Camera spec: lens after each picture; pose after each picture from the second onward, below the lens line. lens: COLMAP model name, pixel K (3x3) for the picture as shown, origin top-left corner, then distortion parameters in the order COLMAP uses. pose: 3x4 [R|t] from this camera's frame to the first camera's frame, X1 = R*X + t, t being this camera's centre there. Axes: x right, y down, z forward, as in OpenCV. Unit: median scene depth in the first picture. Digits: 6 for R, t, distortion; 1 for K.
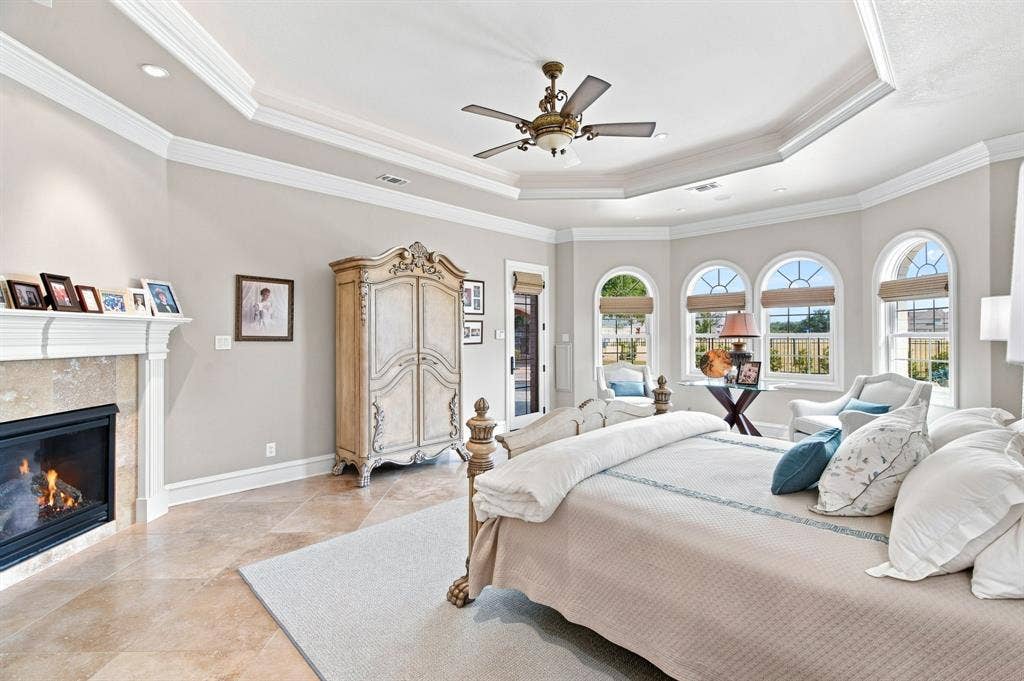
lens RADIAL K [[470.4, 0, 511.4], [0, 470.4, 337.8], [0, 0, 1]] dist [0.003269, -0.000676]
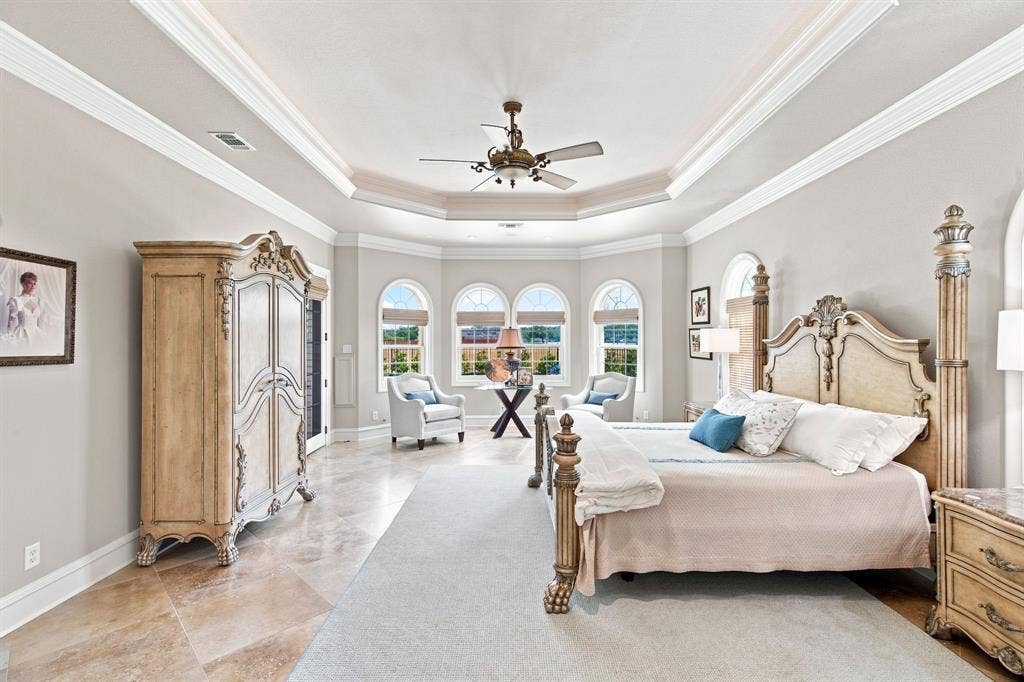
lens RADIAL K [[470.4, 0, 511.4], [0, 470.4, 340.8], [0, 0, 1]] dist [0.003269, -0.000676]
pose [[0.693281, 0.002940, 0.720661, -0.510649], [-0.001227, 0.999995, -0.002900, -0.020910], [-0.720666, 0.001126, 0.693281, 0.183100]]
